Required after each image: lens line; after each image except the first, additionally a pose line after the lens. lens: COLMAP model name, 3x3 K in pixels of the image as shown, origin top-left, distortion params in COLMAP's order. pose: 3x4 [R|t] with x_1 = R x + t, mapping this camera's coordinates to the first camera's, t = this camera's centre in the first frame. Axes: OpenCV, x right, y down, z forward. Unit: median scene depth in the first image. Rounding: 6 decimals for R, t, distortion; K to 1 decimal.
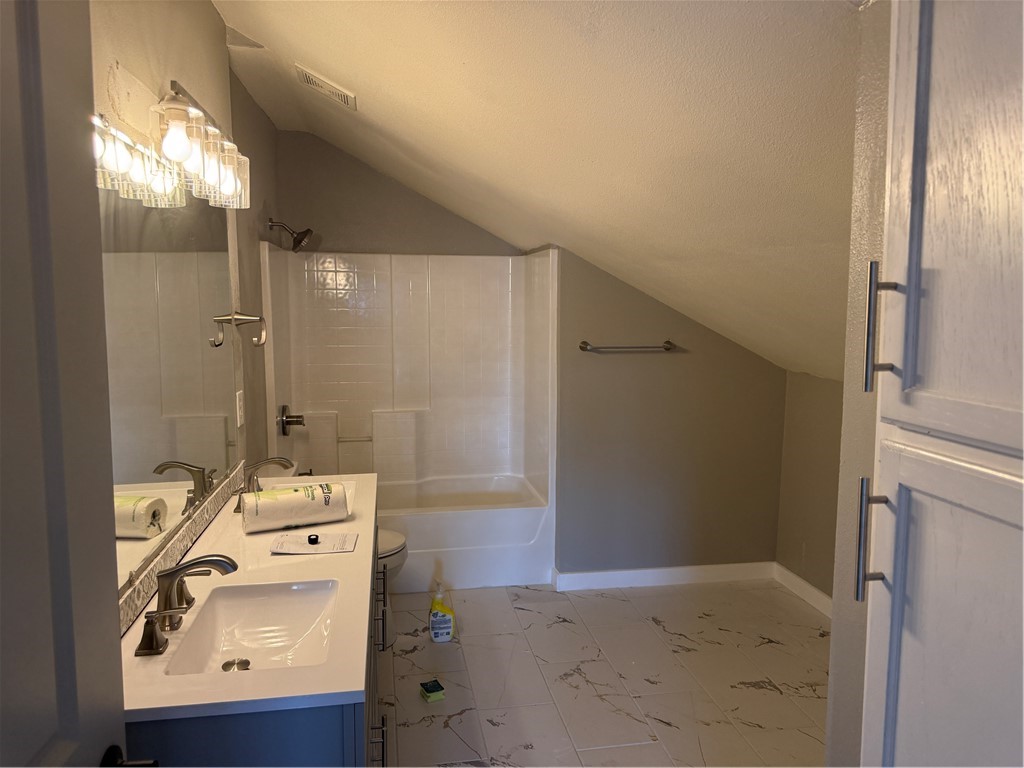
lens RADIAL K [[721.8, 0, 510.5], [0, 721.8, 380.6], [0, 0, 1]] dist [0.047922, -0.053542]
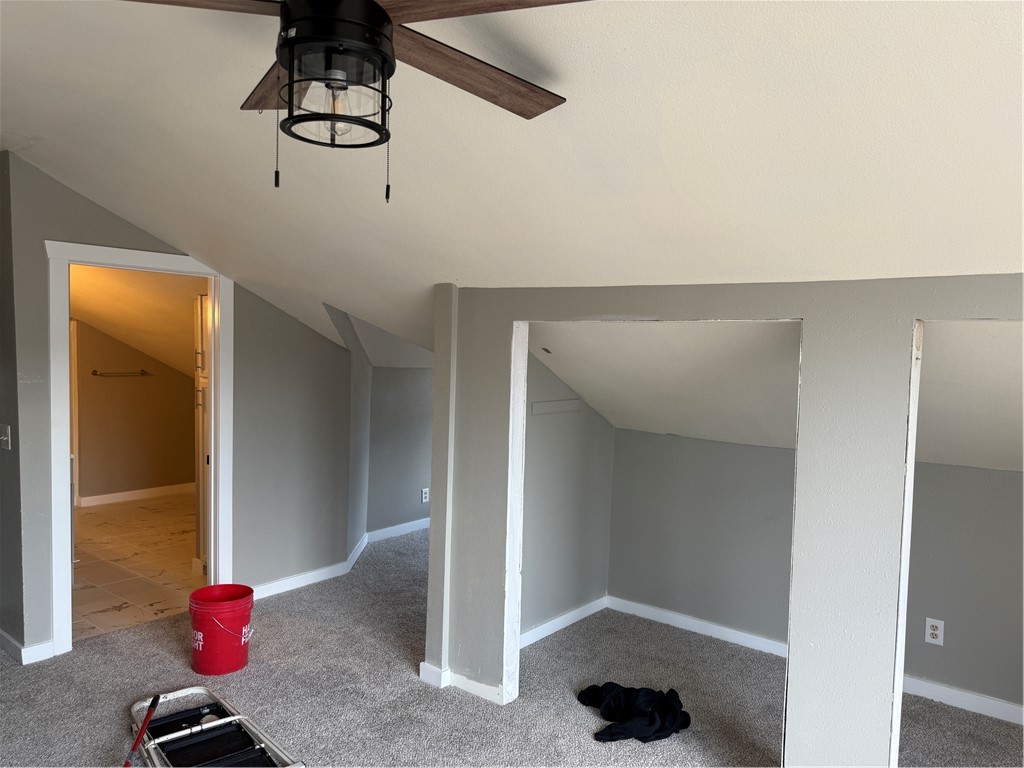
lens RADIAL K [[721.8, 0, 510.0], [0, 721.8, 385.6], [0, 0, 1]] dist [0.047922, -0.053542]
pose [[0.756668, -0.022032, 0.653428, -0.365654], [0.053367, 0.998178, -0.028143, 0.110696], [-0.651617, 0.056166, 0.756466, -1.302793]]
